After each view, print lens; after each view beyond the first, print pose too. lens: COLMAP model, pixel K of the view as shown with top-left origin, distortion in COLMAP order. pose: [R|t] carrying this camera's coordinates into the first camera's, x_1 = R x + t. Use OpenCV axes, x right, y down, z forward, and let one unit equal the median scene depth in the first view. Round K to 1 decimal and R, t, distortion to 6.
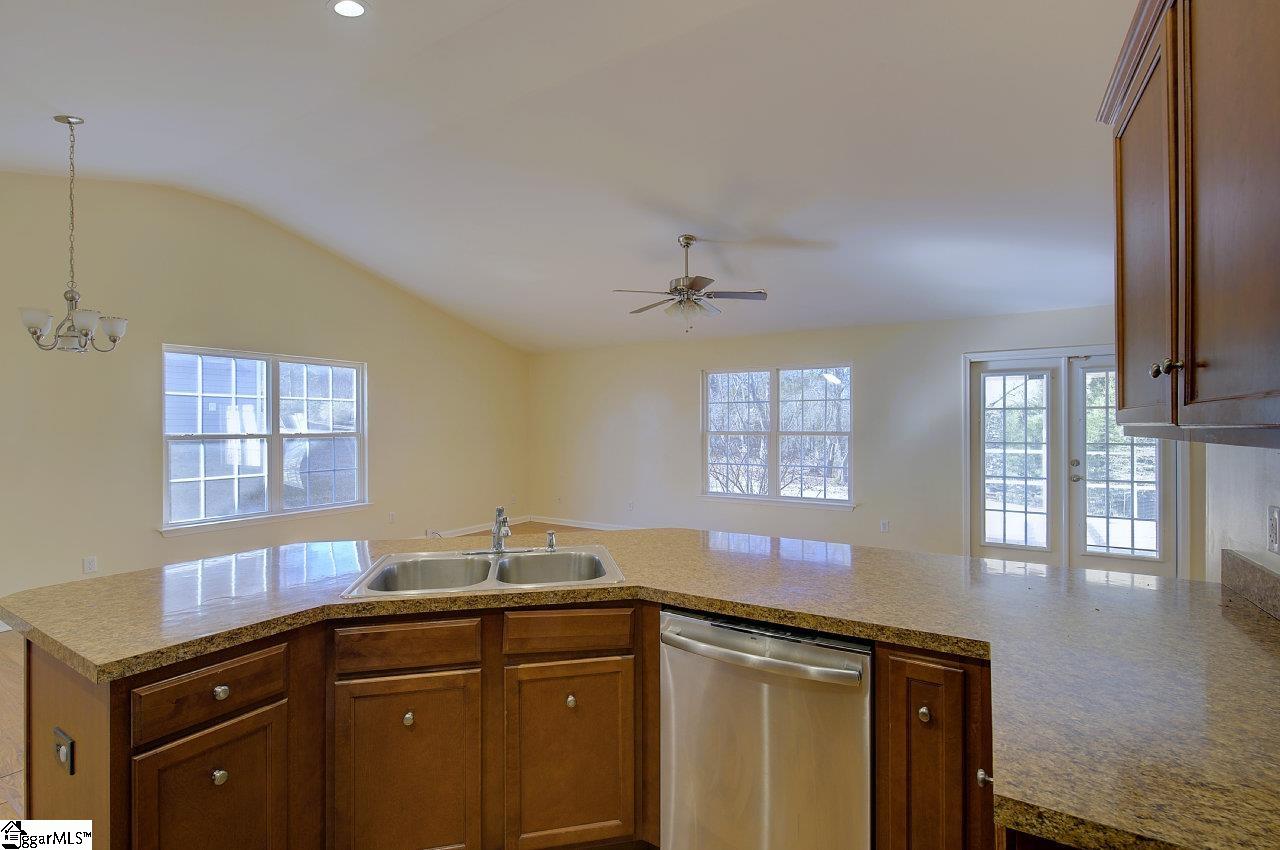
lens RADIAL K [[570.0, 0, 650.1], [0, 570.0, 424.9], [0, 0, 1]] dist [-0.002914, 0.000502]
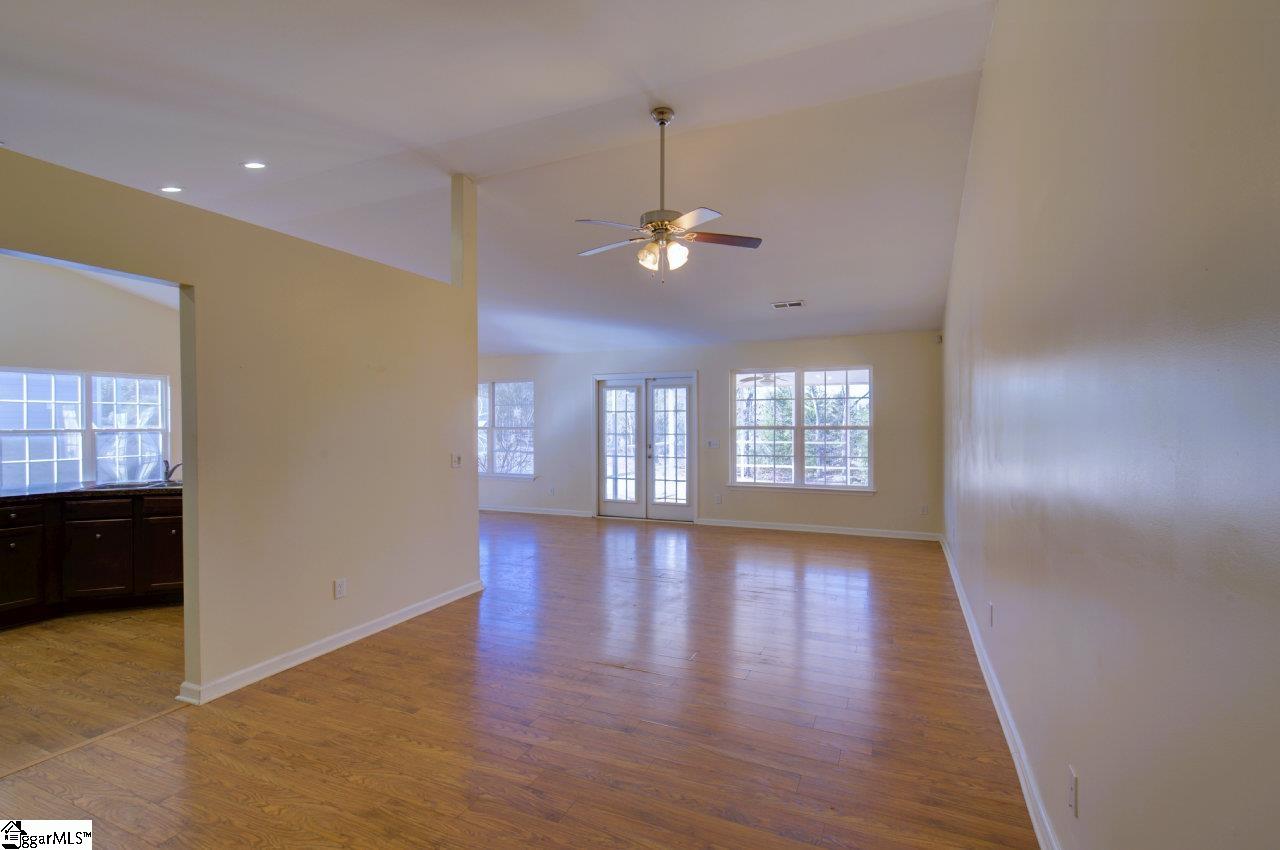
lens RADIAL K [[586.6, 0, 640.0], [0, 586.6, 425.0], [0, 0, 1]] dist [0.000614, 0.009114]
pose [[0.993595, -0.001756, 0.112985, 1.627795], [0.000756, 0.999960, 0.008887, -0.019921], [-0.112996, -0.008744, 0.993557, -1.851847]]
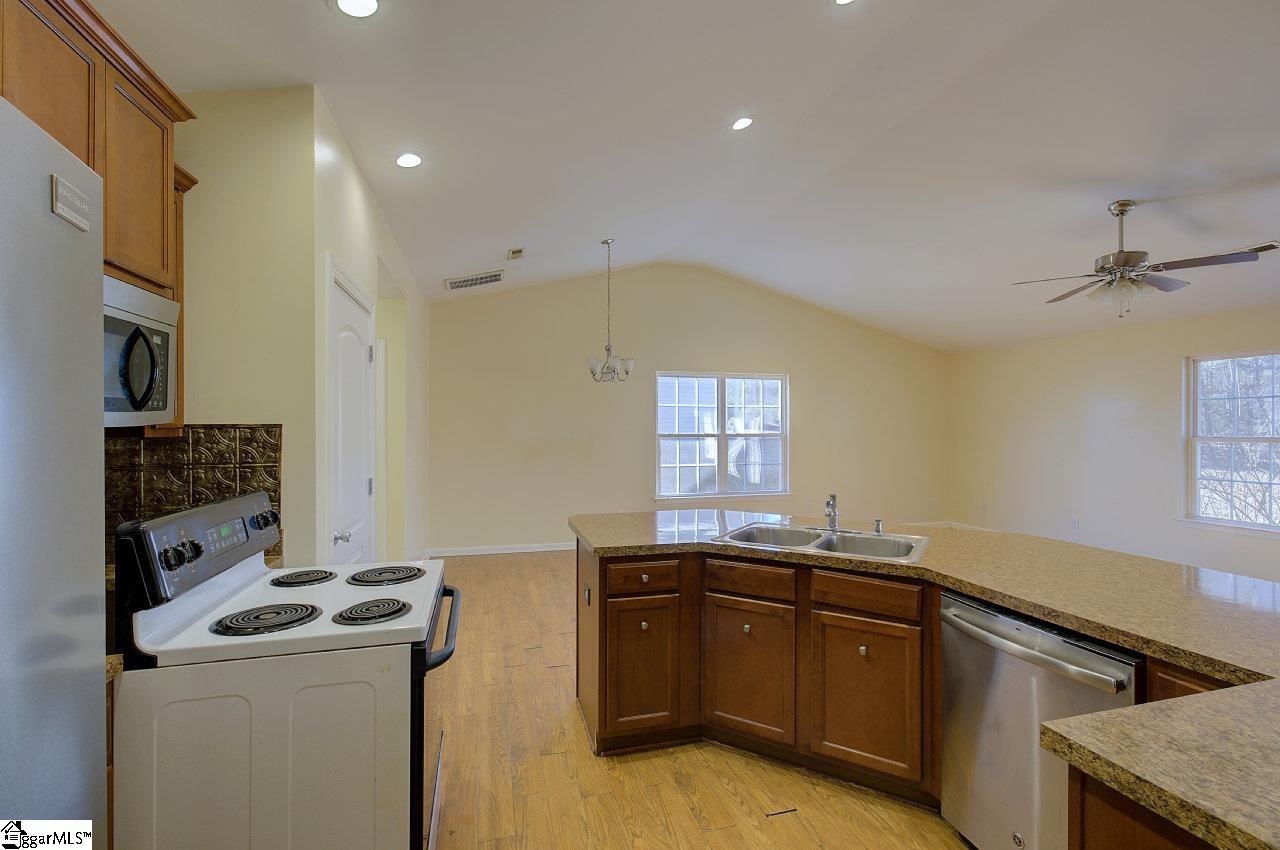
lens RADIAL K [[570.0, 0, 650.1], [0, 570.0, 424.9], [0, 0, 1]] dist [-0.002914, 0.000502]
pose [[0.730544, 0.000413, -0.682866, 0.361390], [-0.002742, 0.999994, -0.002329, -0.002844], [0.682860, 0.003574, 0.730540, -0.221869]]
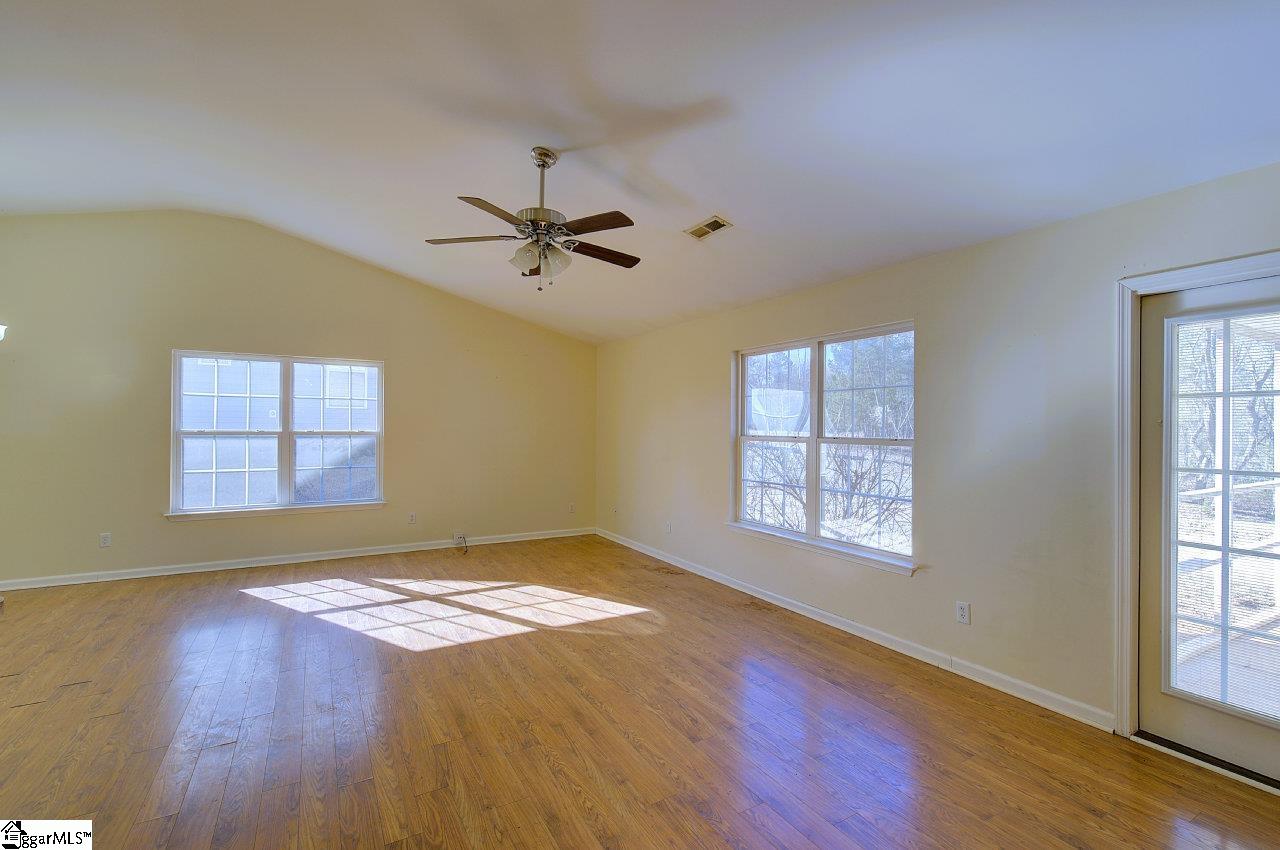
lens RADIAL K [[563.4, 0, 650.4], [0, 563.4, 426.7], [0, 0, 1]] dist [-0.001571, -0.000135]
pose [[0.877107, 0.008546, -0.480219, 1.414532], [-0.009162, 0.999957, 0.001061, 0.000913], [0.480208, 0.003469, 0.877148, 1.298602]]
